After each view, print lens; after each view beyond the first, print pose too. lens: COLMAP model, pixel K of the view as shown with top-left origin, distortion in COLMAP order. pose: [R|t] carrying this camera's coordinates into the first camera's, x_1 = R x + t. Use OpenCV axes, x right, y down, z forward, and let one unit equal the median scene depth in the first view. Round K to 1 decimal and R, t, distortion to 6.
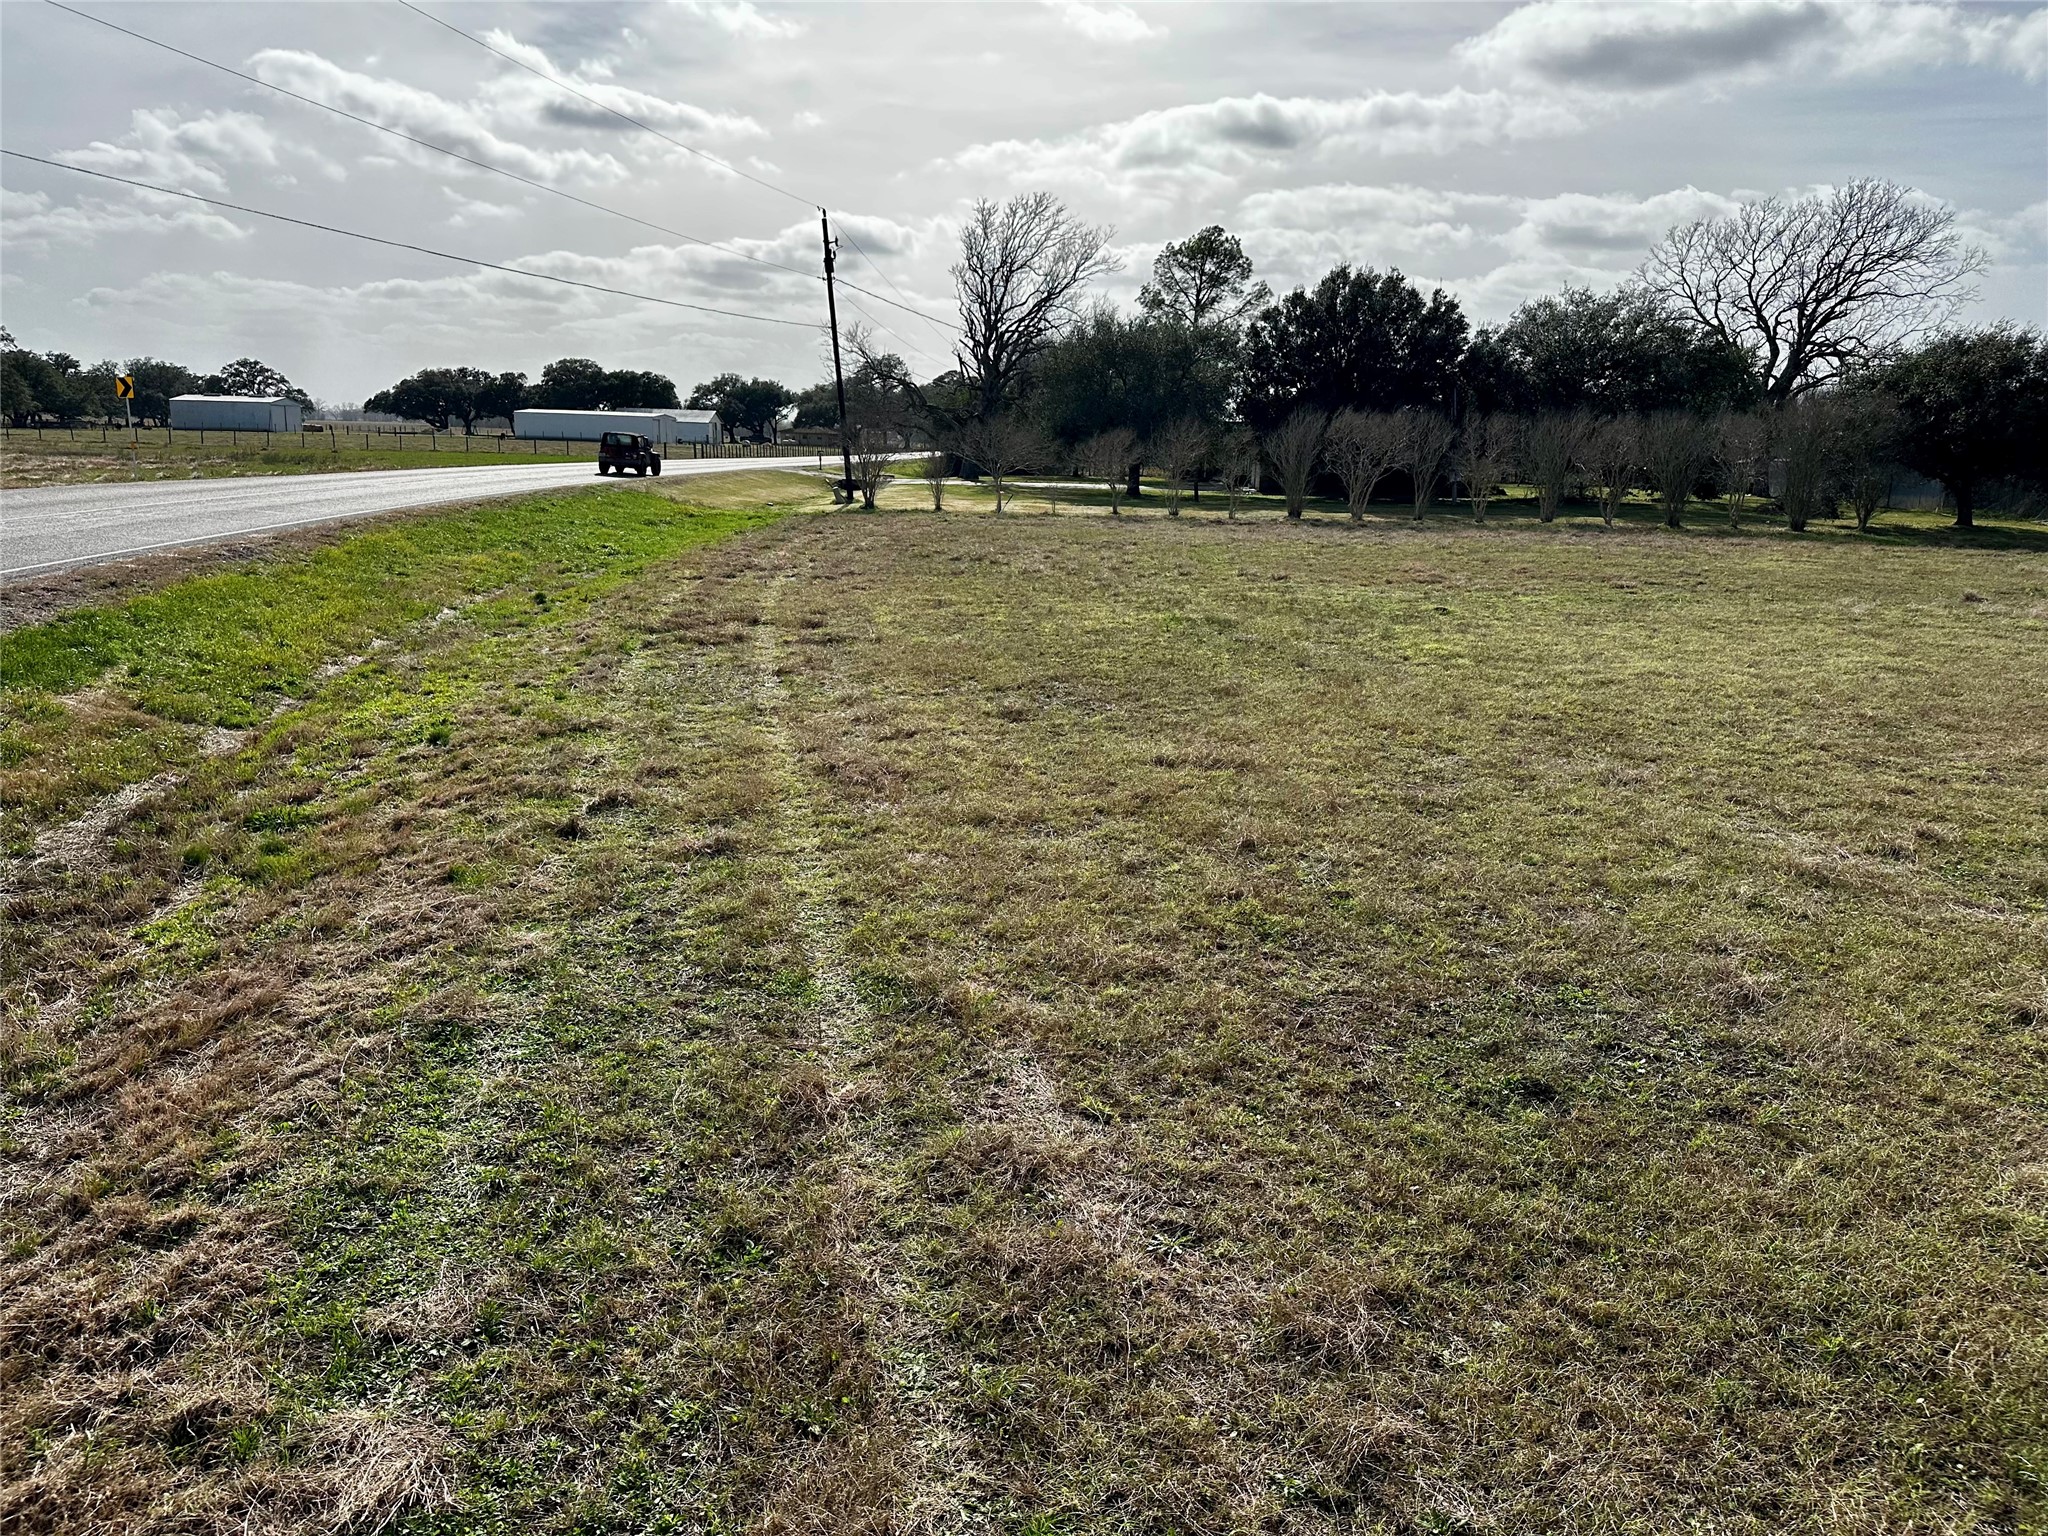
lens RADIAL K [[1485.6, 0, 1034.1], [0, 1485.6, 773.3], [0, 0, 1]] dist [0.074820, -0.086127]
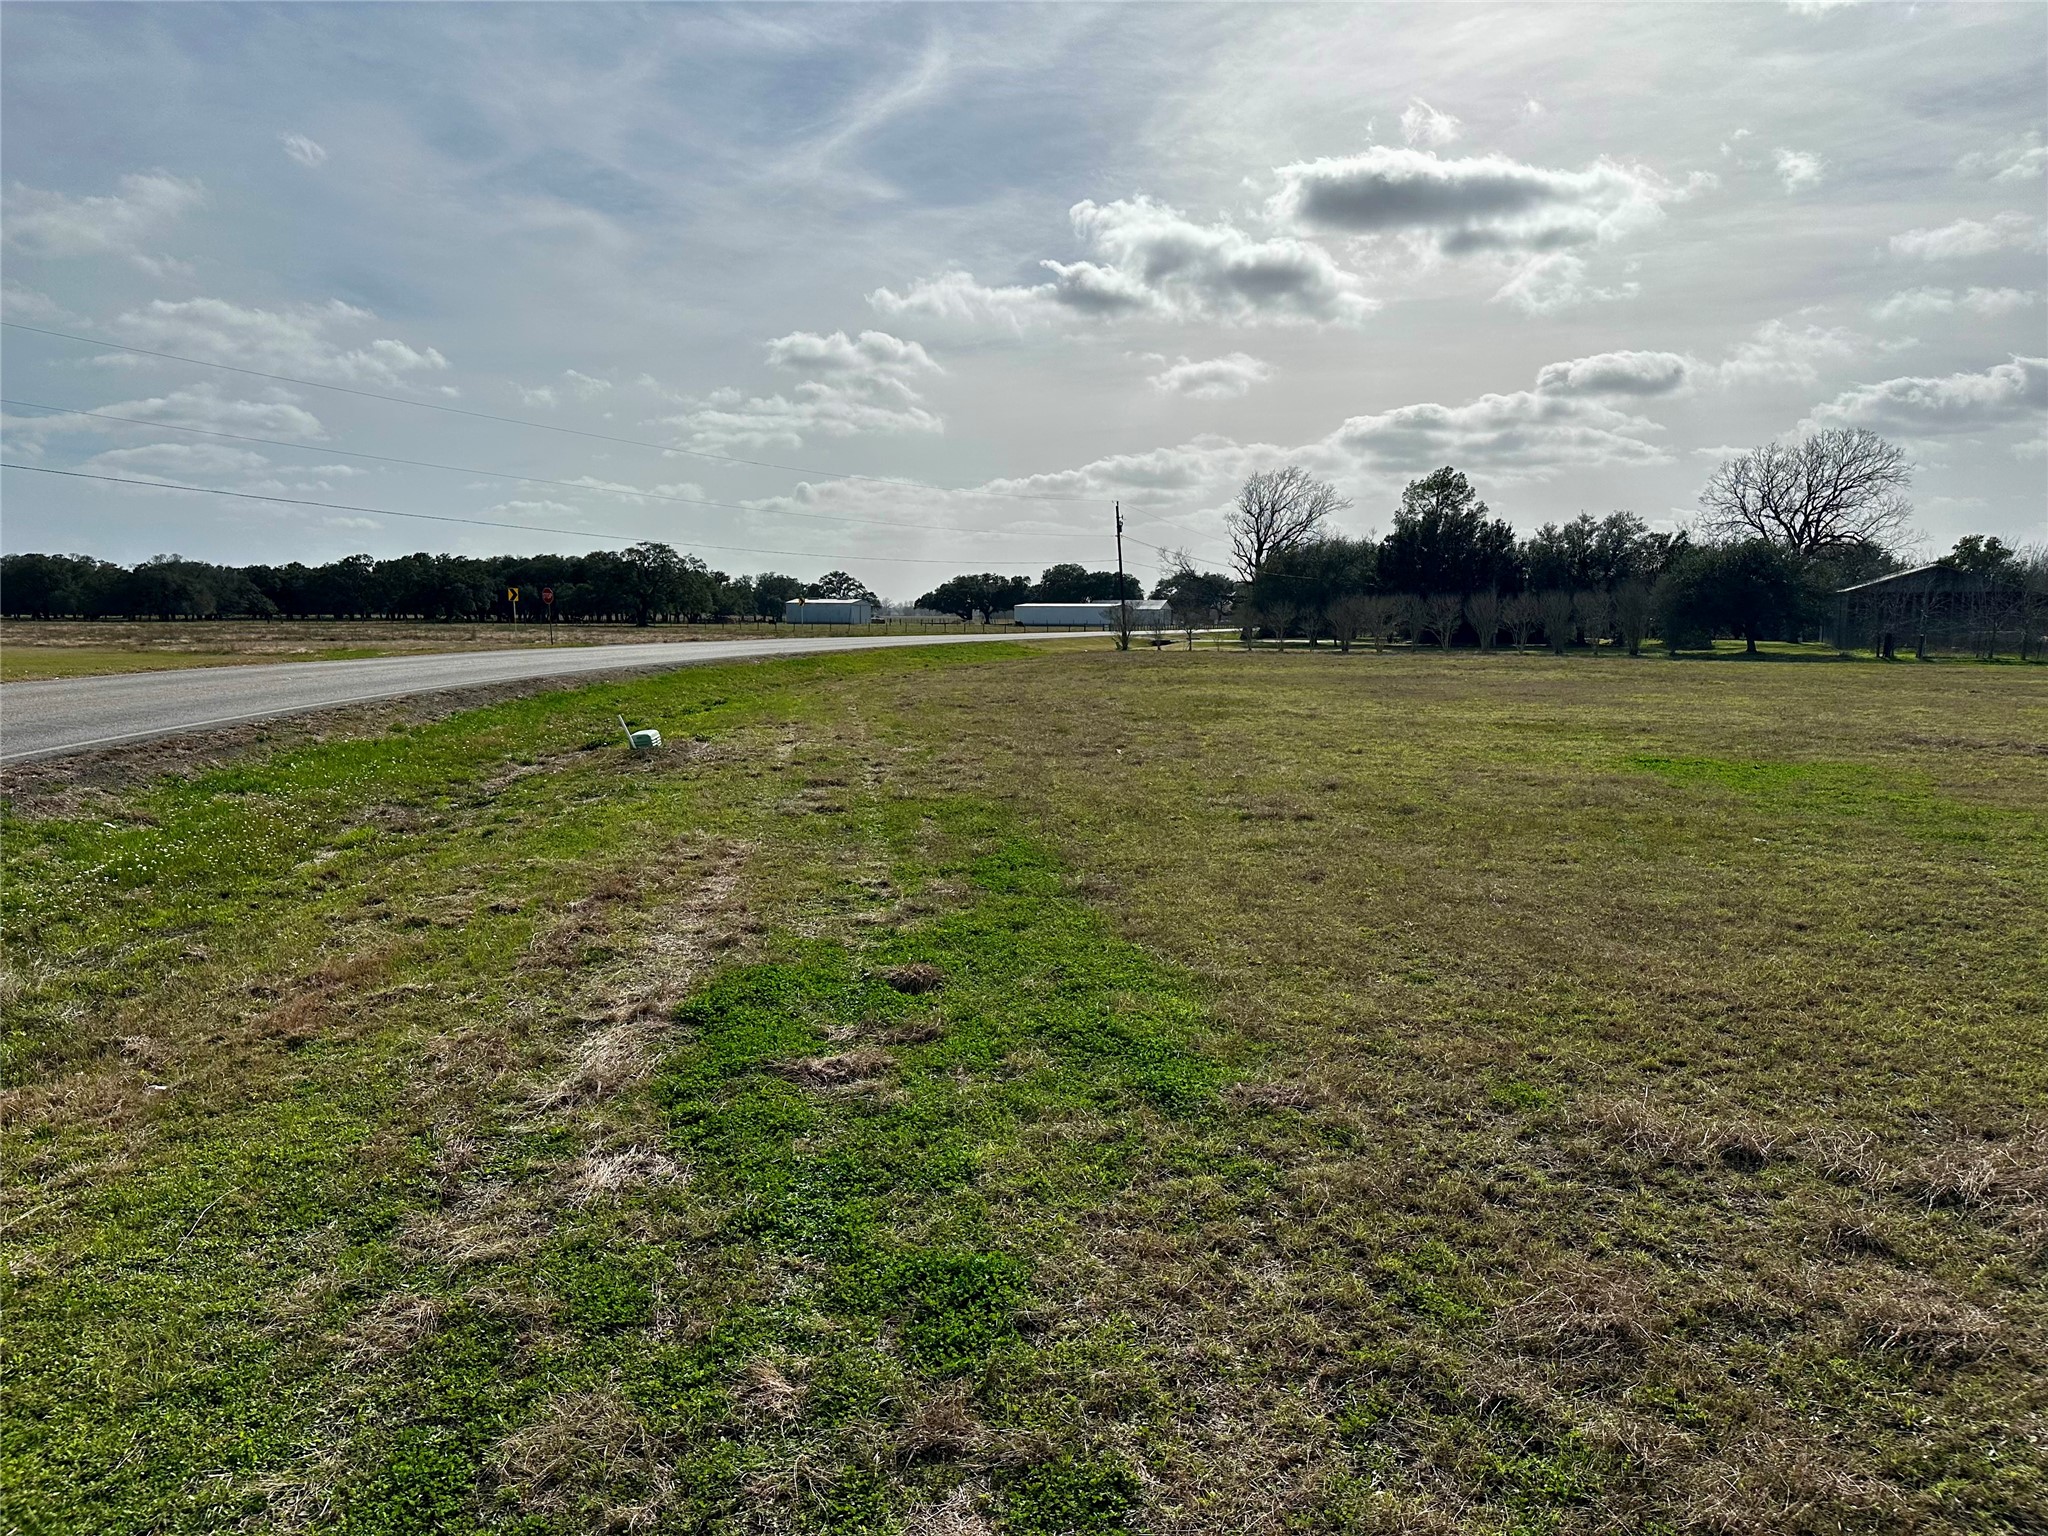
lens RADIAL K [[1485.6, 0, 1022.7], [0, 1485.6, 773.7], [0, 0, 1]] dist [0.074820, -0.086127]
pose [[0.943256, 0.018783, -0.331534, 0.233323], [-0.058871, 0.992042, -0.111293, 0.127853], [0.326805, 0.124496, 0.936856, -0.508301]]
